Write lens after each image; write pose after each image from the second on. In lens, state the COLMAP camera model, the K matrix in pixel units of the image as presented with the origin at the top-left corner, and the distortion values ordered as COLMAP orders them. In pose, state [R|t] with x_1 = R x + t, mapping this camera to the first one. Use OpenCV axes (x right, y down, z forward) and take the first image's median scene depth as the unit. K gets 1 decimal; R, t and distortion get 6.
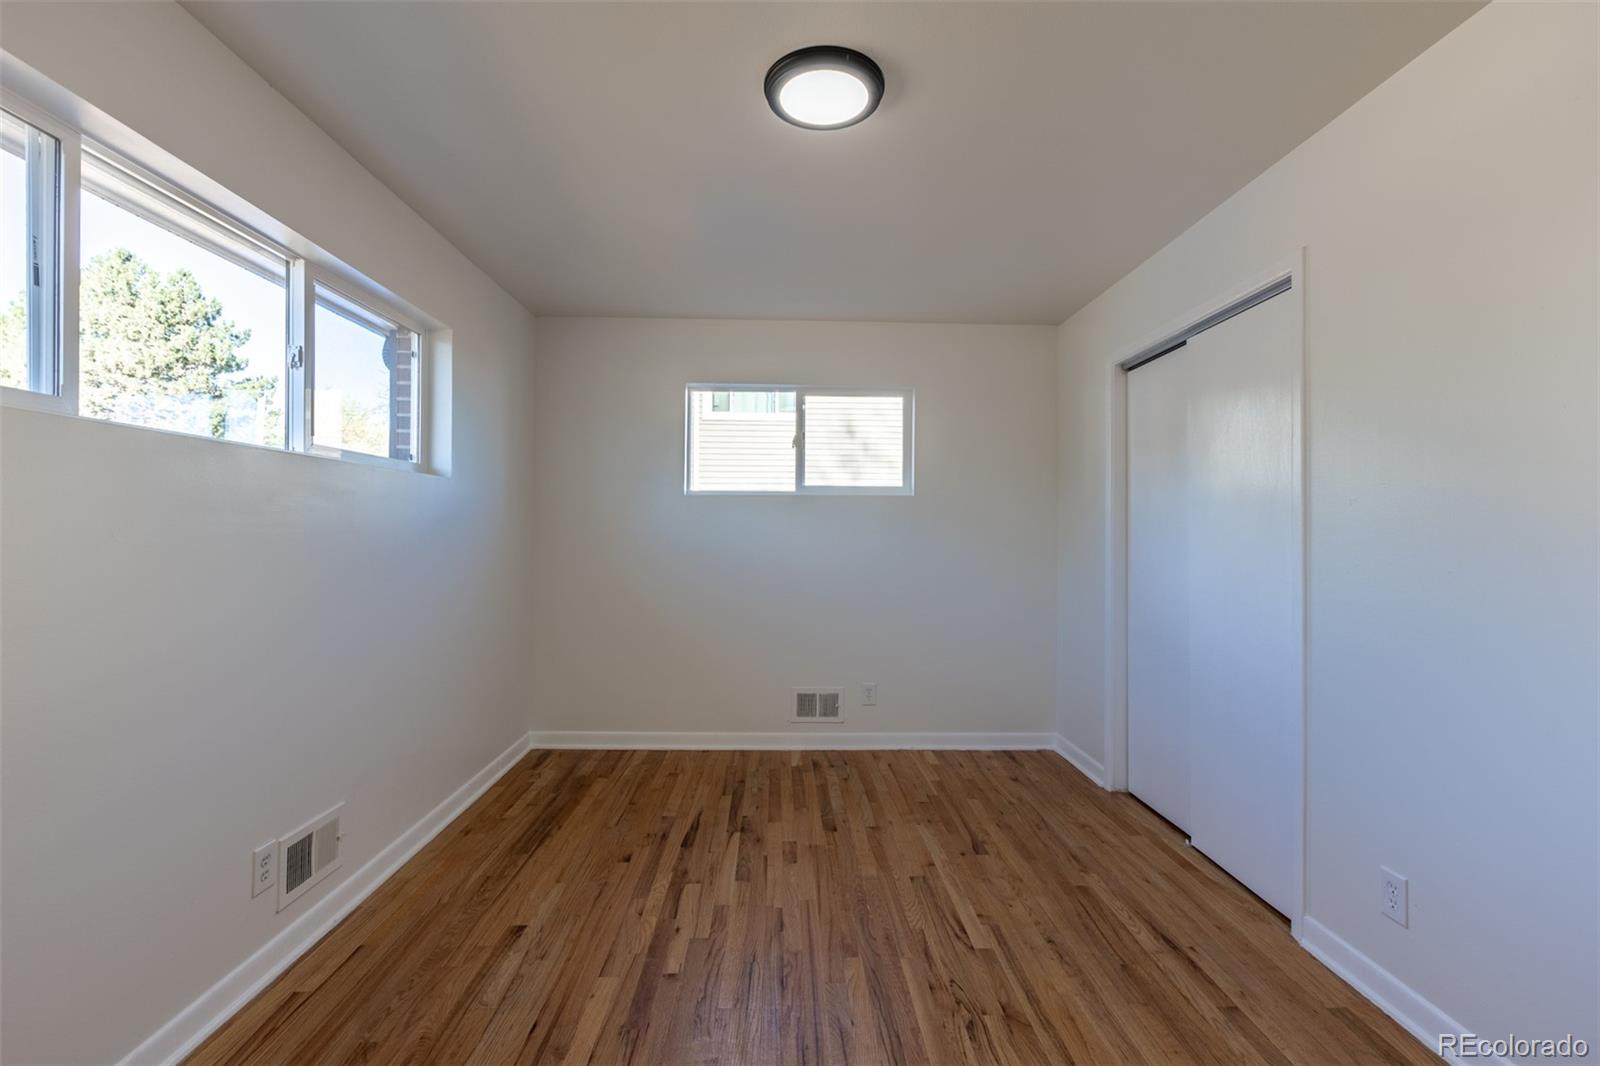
lens RADIAL K [[713.9, 0, 799.7], [0, 713.9, 528.7], [0, 0, 1]] dist [0.000763, -0.000637]
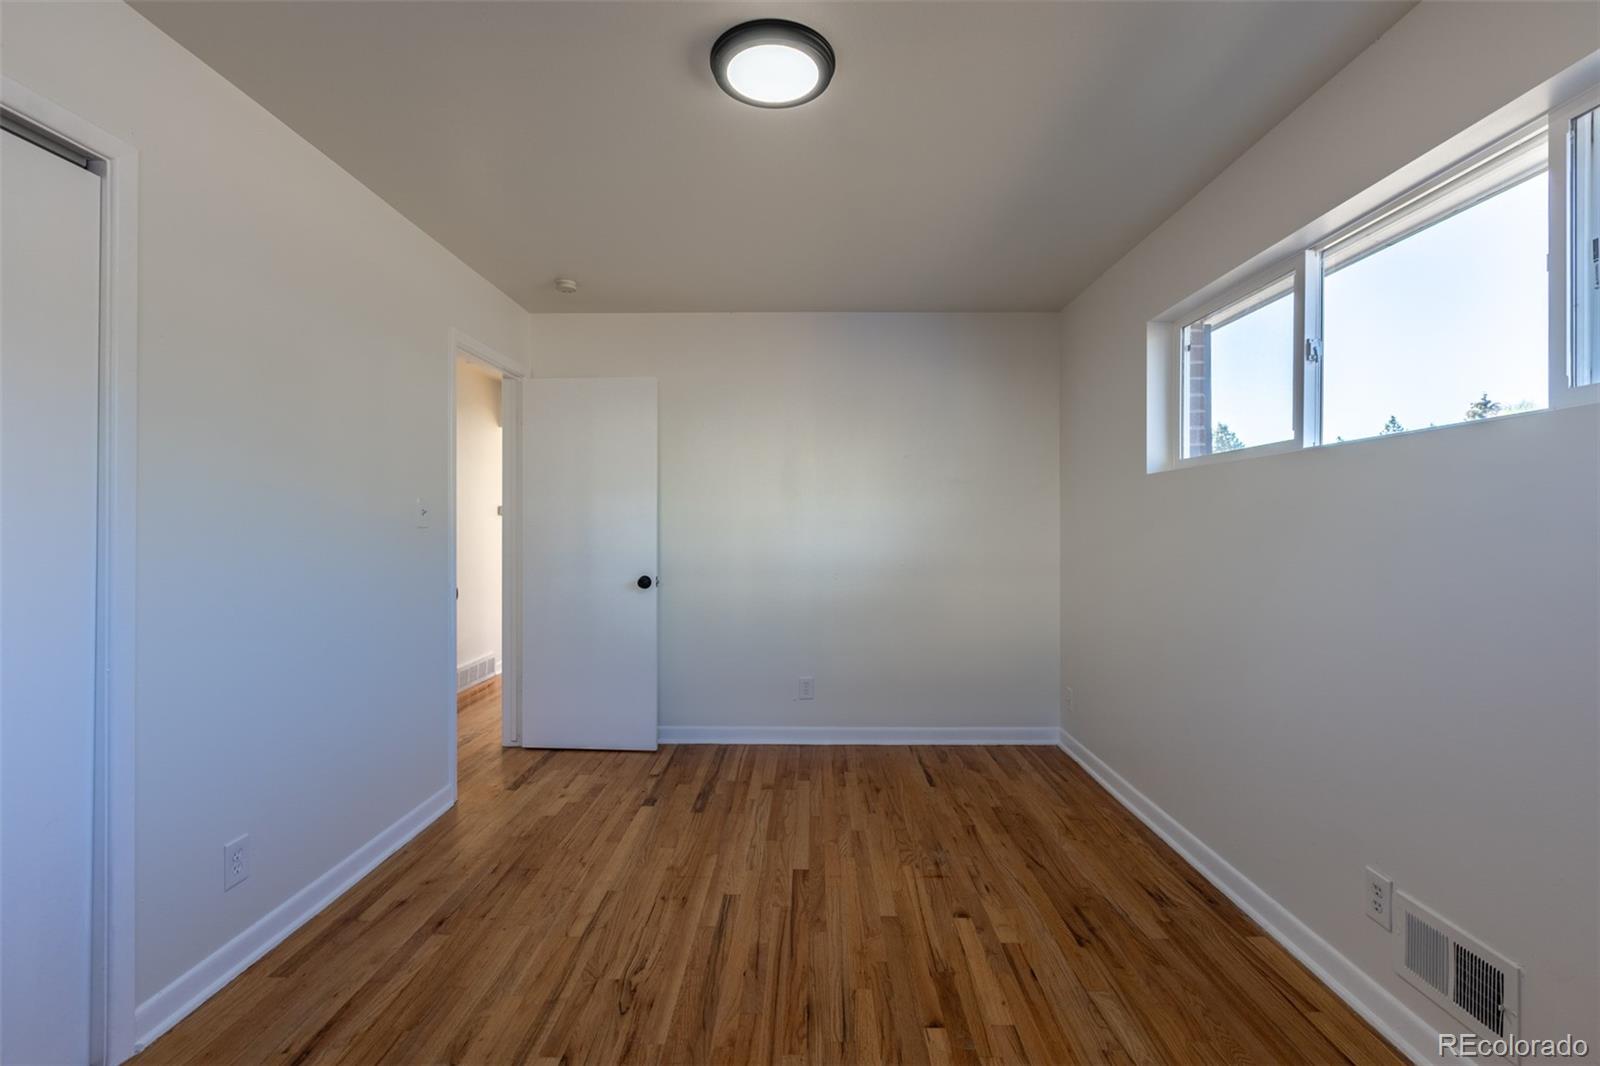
lens RADIAL K [[713.9, 0, 797.6], [0, 713.9, 528.3], [0, 0, 1]] dist [0.000763, -0.000637]
pose [[-0.998966, -0.008286, 0.044713, -0.046848], [-0.008321, 0.999965, -0.000591, 0.009841], [-0.044706, -0.000962, -0.999000, 1.942222]]
